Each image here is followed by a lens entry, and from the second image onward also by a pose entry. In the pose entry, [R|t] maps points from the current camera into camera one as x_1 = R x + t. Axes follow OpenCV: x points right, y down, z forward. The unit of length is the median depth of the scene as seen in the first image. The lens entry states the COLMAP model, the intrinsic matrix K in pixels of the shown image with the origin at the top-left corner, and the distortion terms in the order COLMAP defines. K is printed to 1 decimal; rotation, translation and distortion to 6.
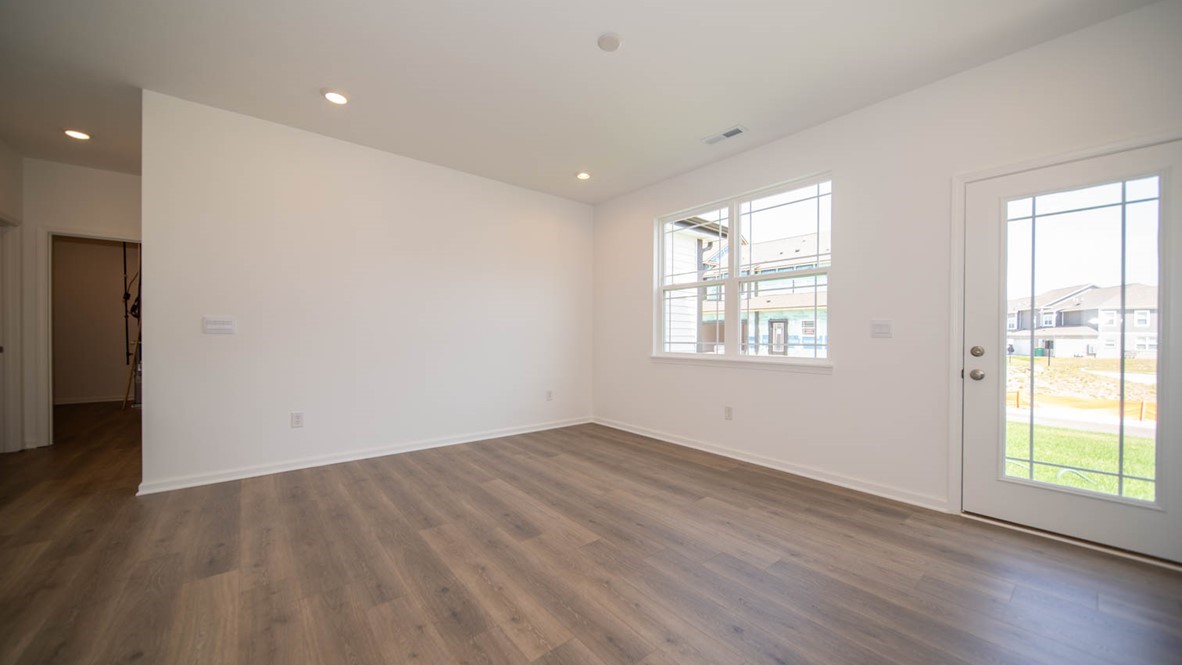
lens RADIAL K [[419.2, 0, 591.6], [0, 419.2, 337.1], [0, 0, 1]] dist [-0.001255, -0.000275]
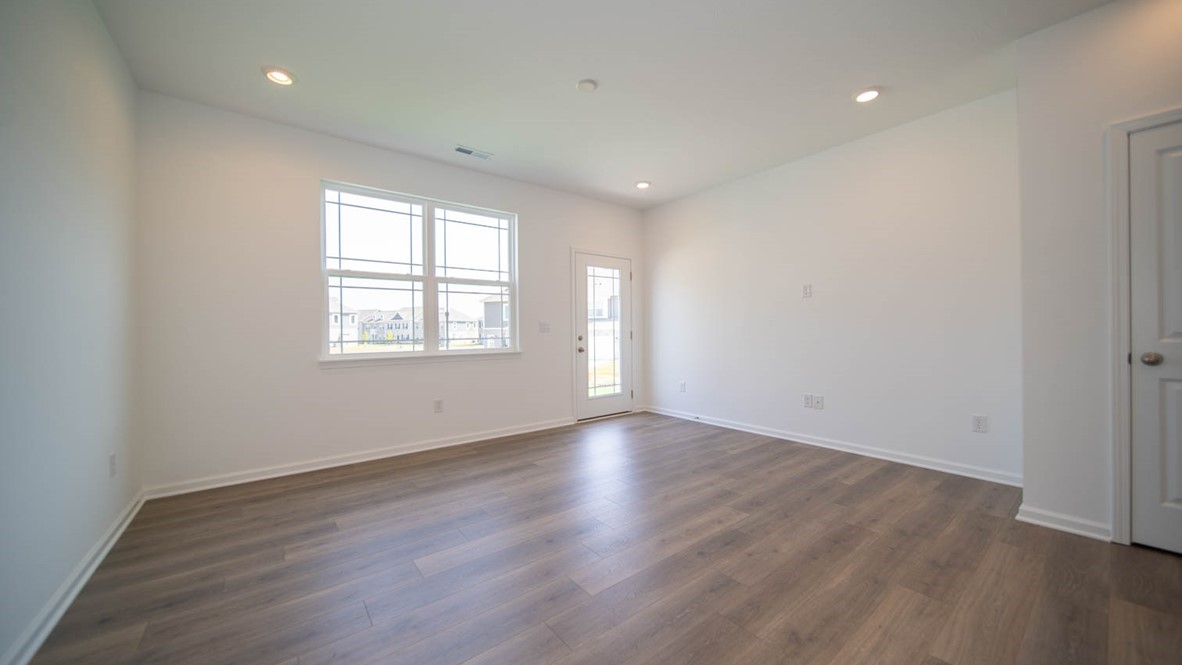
lens RADIAL K [[413.6, 0, 590.2], [0, 413.6, 335.8], [0, 0, 1]] dist [-0.000329, 0.000010]
pose [[0.027827, -0.017600, 0.999458, -0.804046], [0.013654, 0.999758, 0.017225, -0.007834], [-0.999519, 0.013168, 0.028061, 0.687228]]
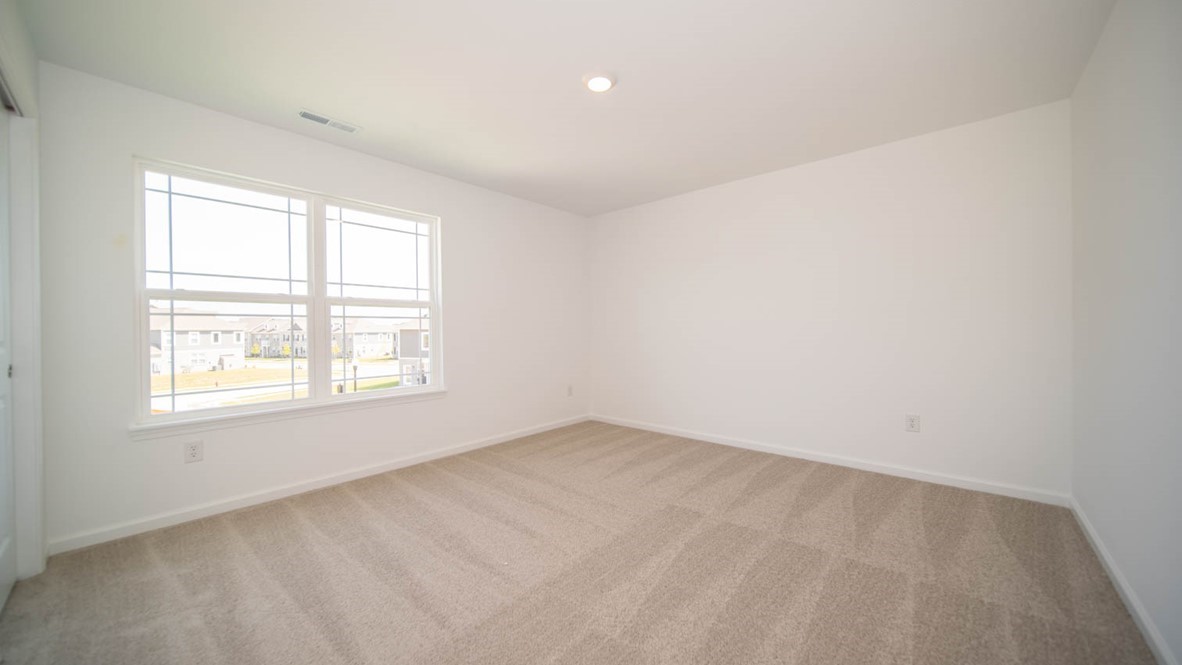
lens RADIAL K [[418.9, 0, 584.6], [0, 418.9, 325.6], [0, 0, 1]] dist [-0.001381, -0.000151]
pose [[-0.141552, 0.034703, 0.989322, -0.574406], [0.036908, 0.998876, -0.029757, -0.056901], [-0.989243, 0.032302, -0.142674, 0.751200]]
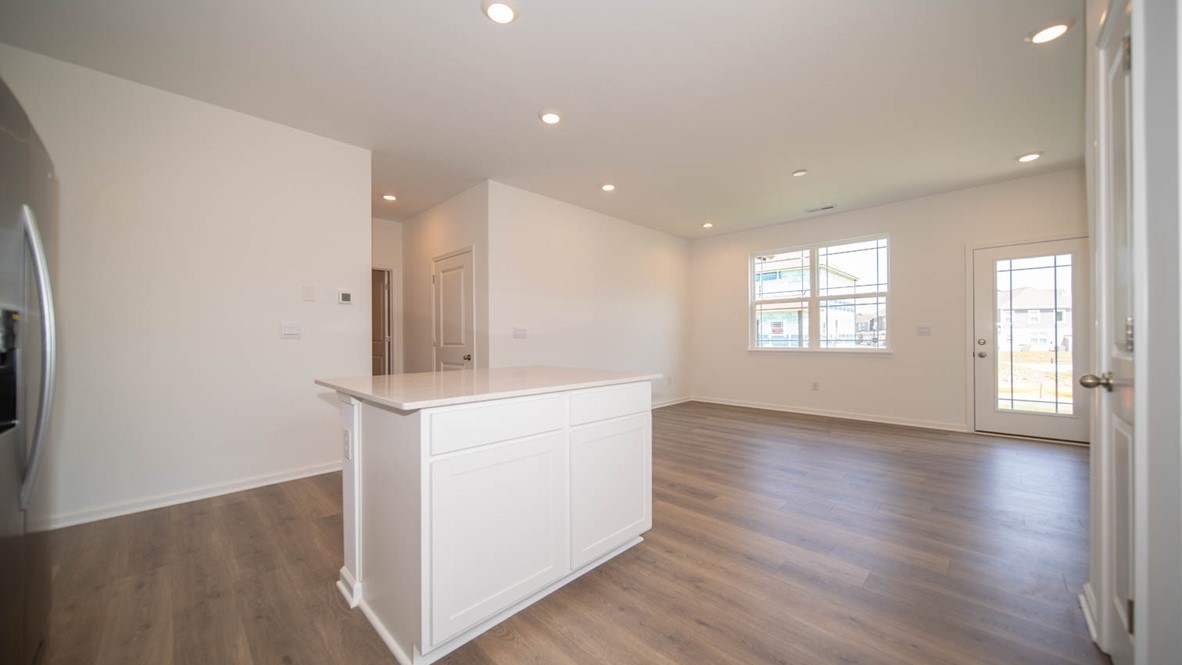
lens RADIAL K [[413.6, 0, 590.2], [0, 413.6, 335.8], [0, 0, 1]] dist [-0.000329, 0.000010]
pose [[0.994605, -0.012507, 0.102973, -0.739241], [0.013215, 0.999893, -0.006199, -0.003005], [-0.102885, 0.007527, 0.994665, -0.474362]]
